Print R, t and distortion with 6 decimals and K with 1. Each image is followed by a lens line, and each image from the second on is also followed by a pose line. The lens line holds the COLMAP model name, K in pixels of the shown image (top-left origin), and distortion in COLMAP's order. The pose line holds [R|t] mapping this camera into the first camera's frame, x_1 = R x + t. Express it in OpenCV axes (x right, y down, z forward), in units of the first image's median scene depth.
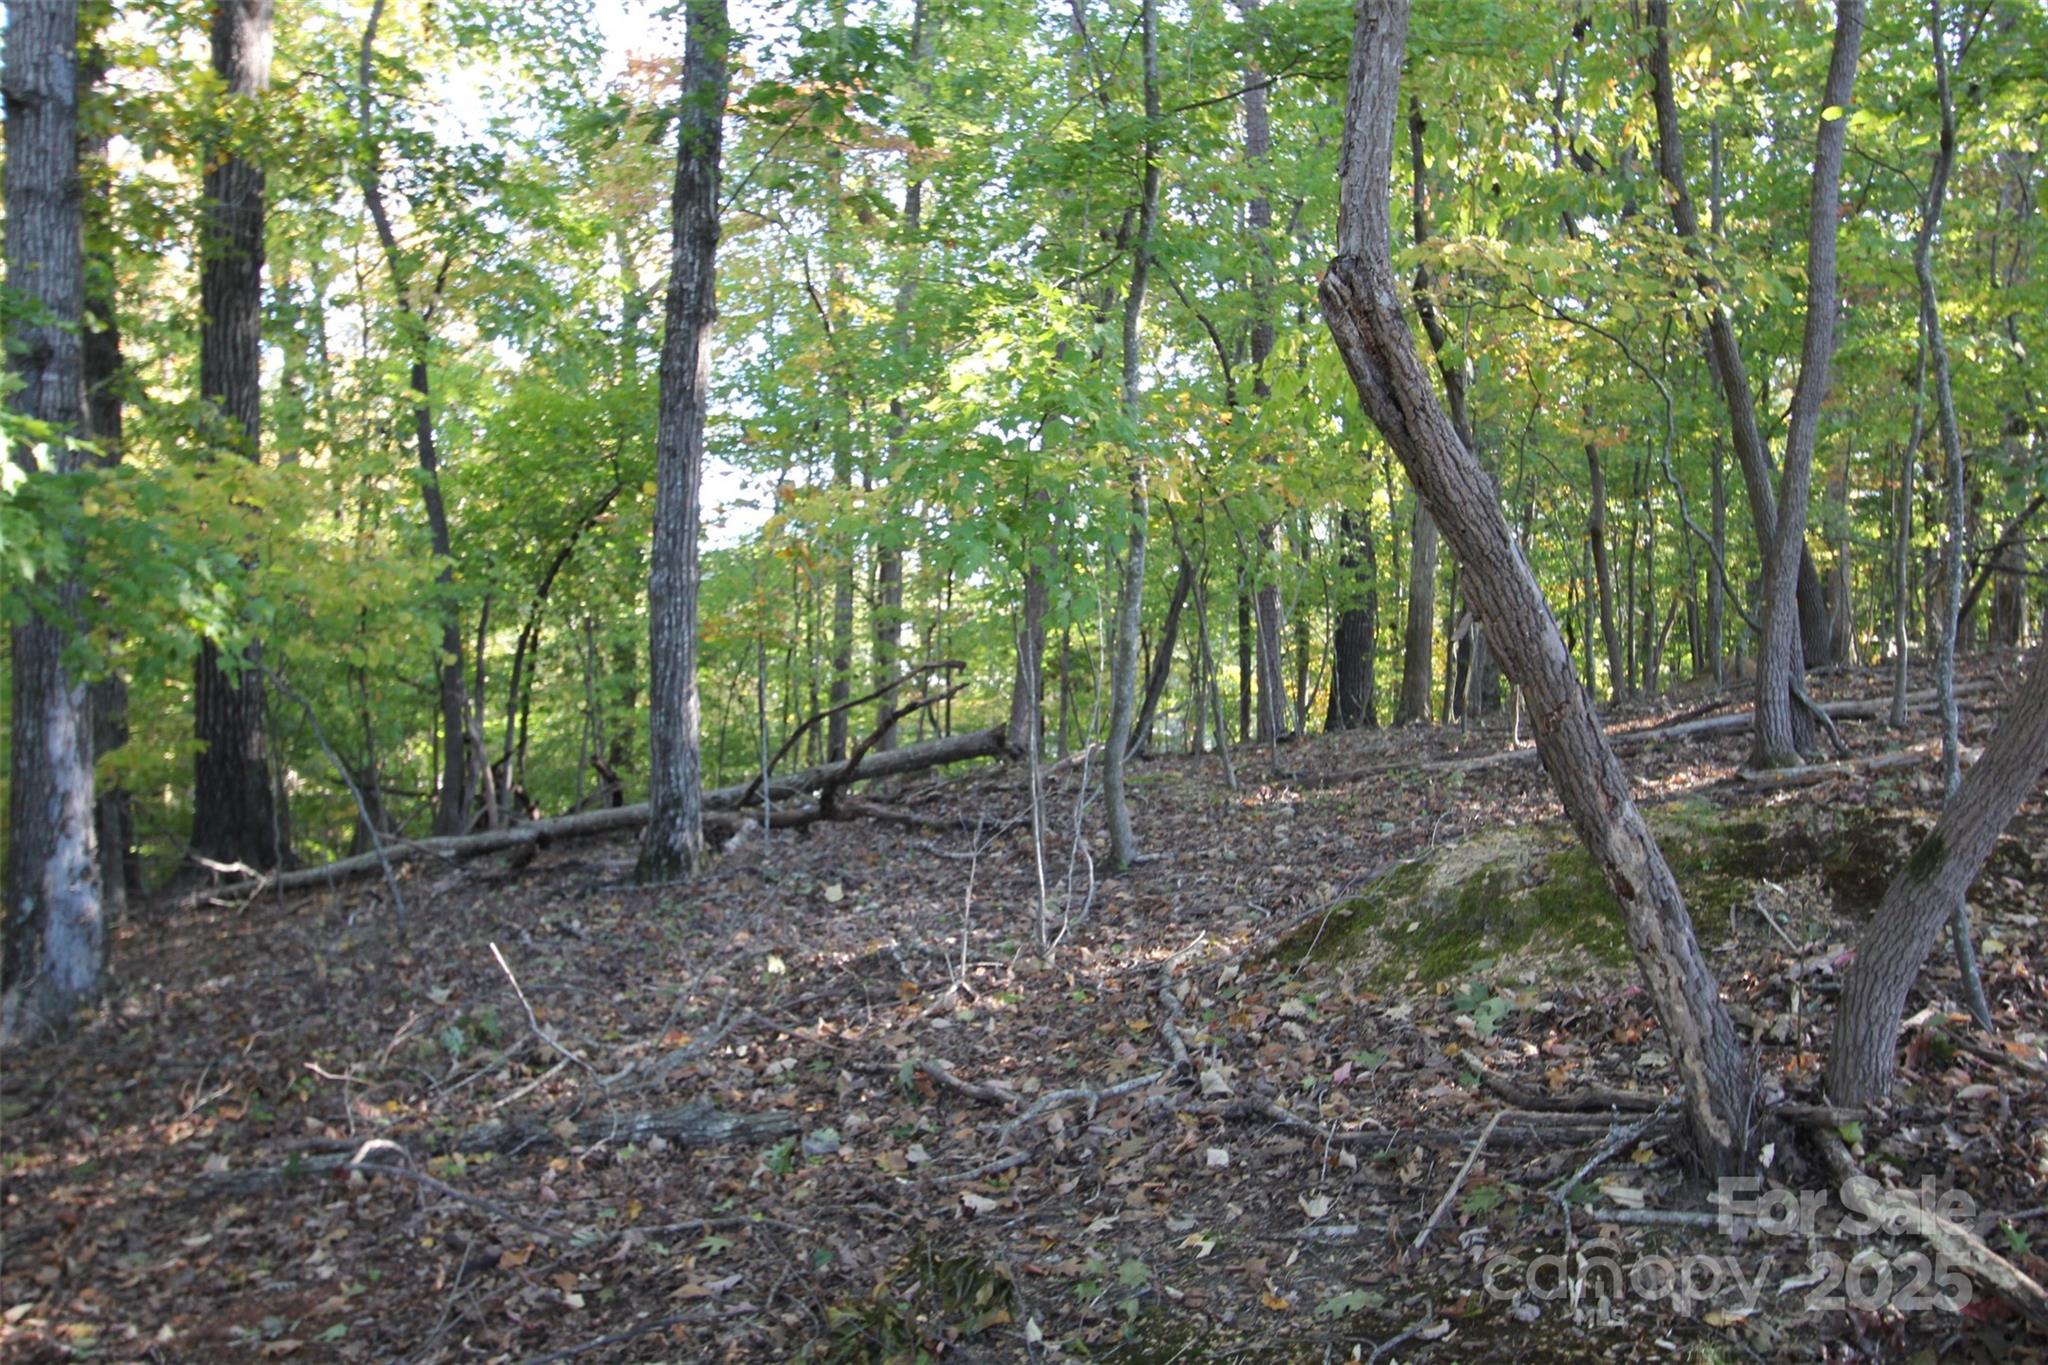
lens RADIAL K [[2012.2, 0, 1024.0], [0, 2012.2, 619.9], [0, 0, 1]] dist [0.009082, 0.013047]
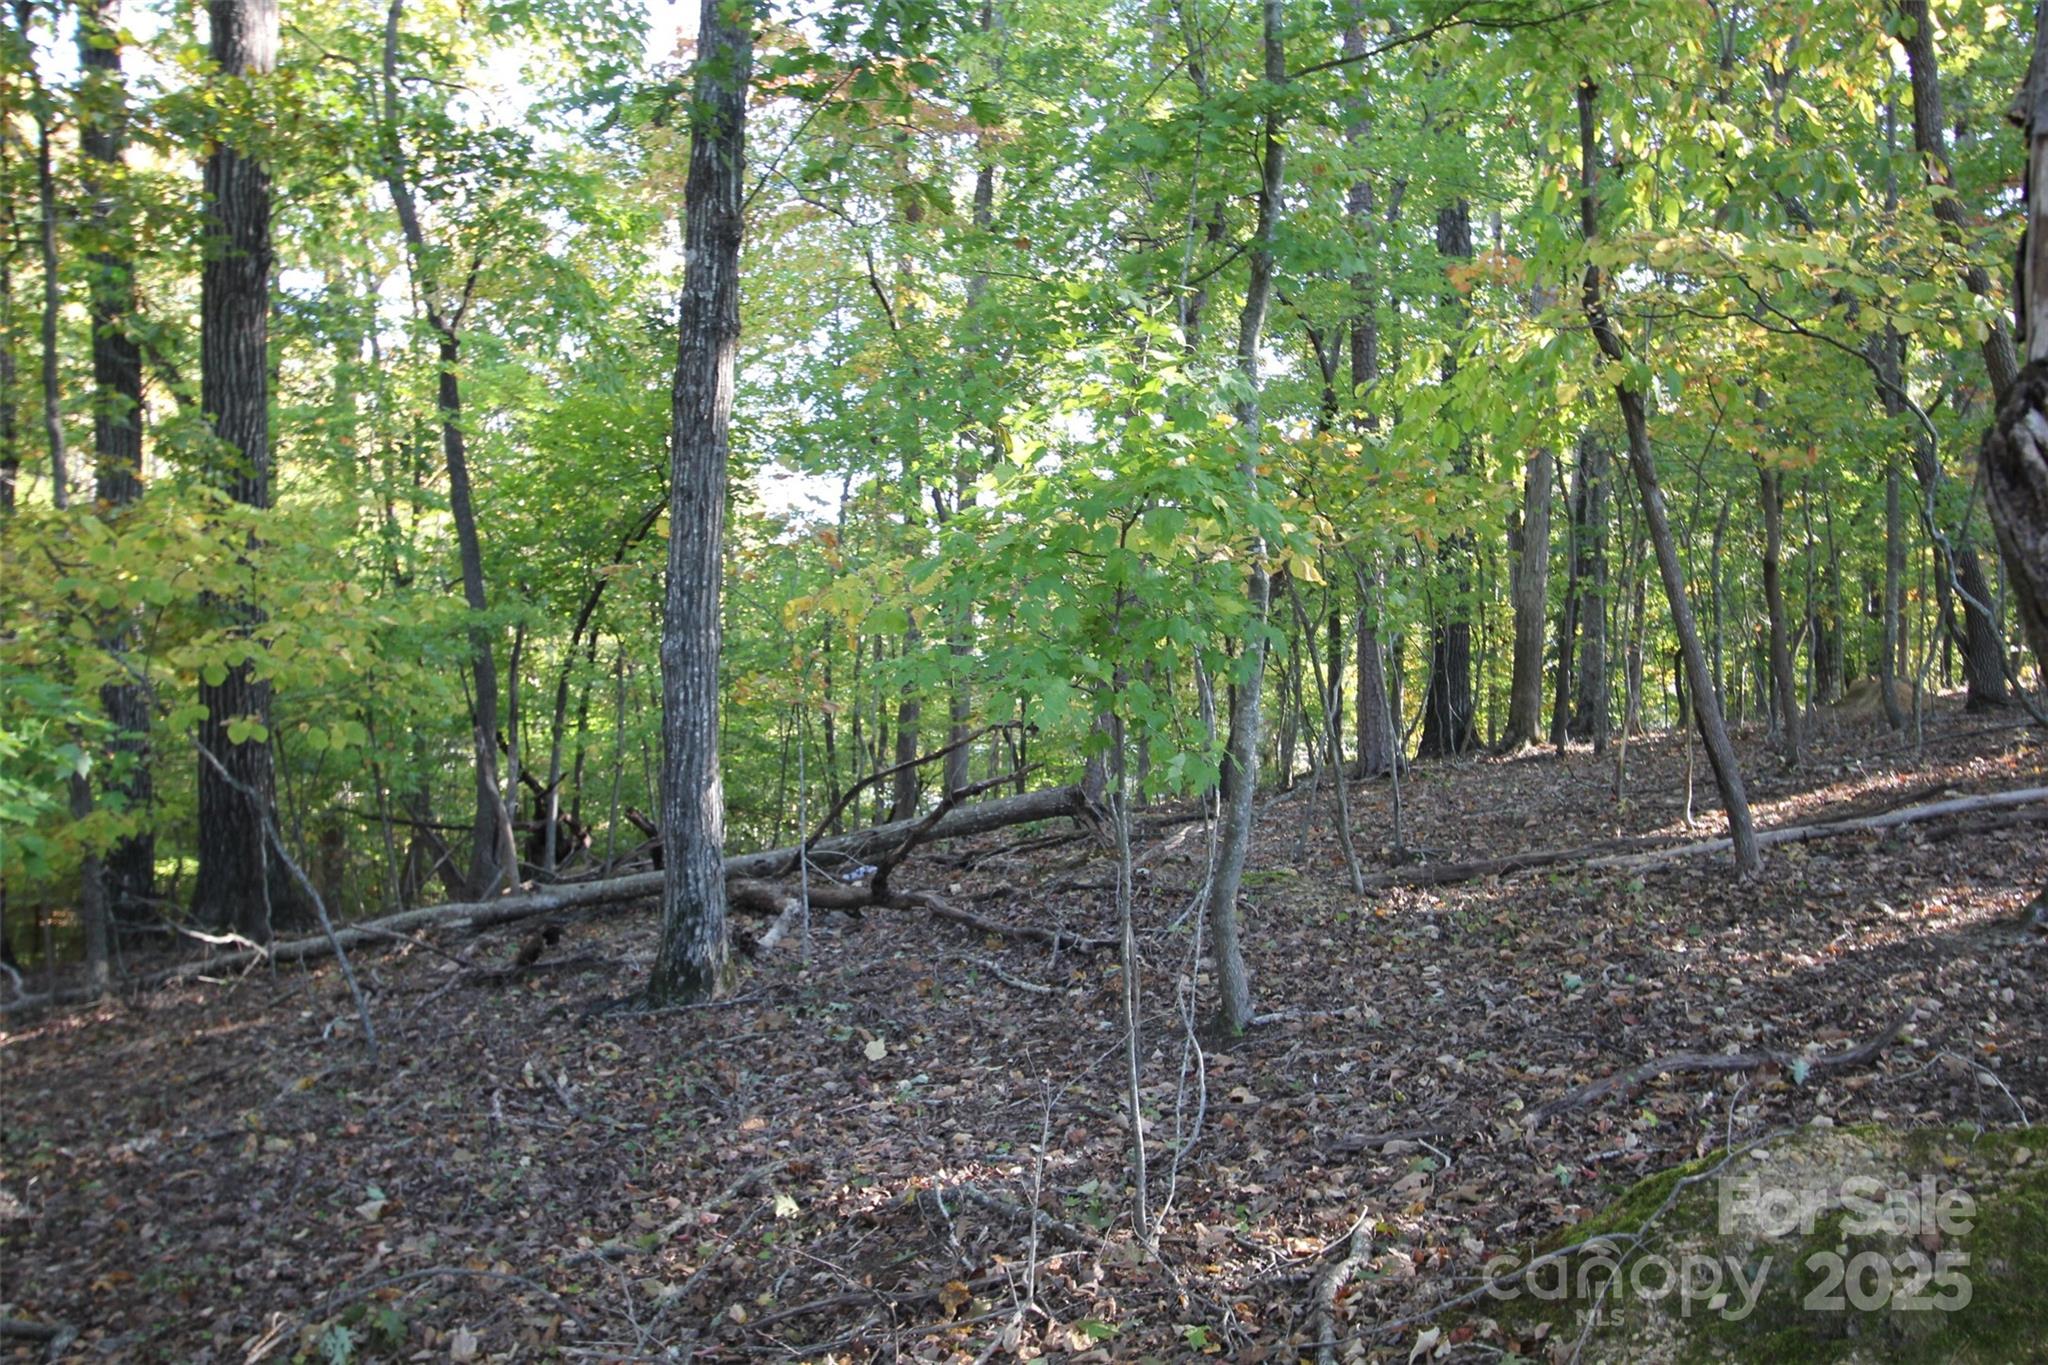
lens RADIAL K [[2012.2, 0, 1024.0], [0, 2012.2, 619.9], [0, 0, 1]] dist [0.009082, 0.013047]
pose [[0.999260, -0.002272, -0.038388, -0.001981], [0.002568, 0.999967, 0.007660, -0.024805], [0.038369, -0.007753, 0.999234, 0.113666]]
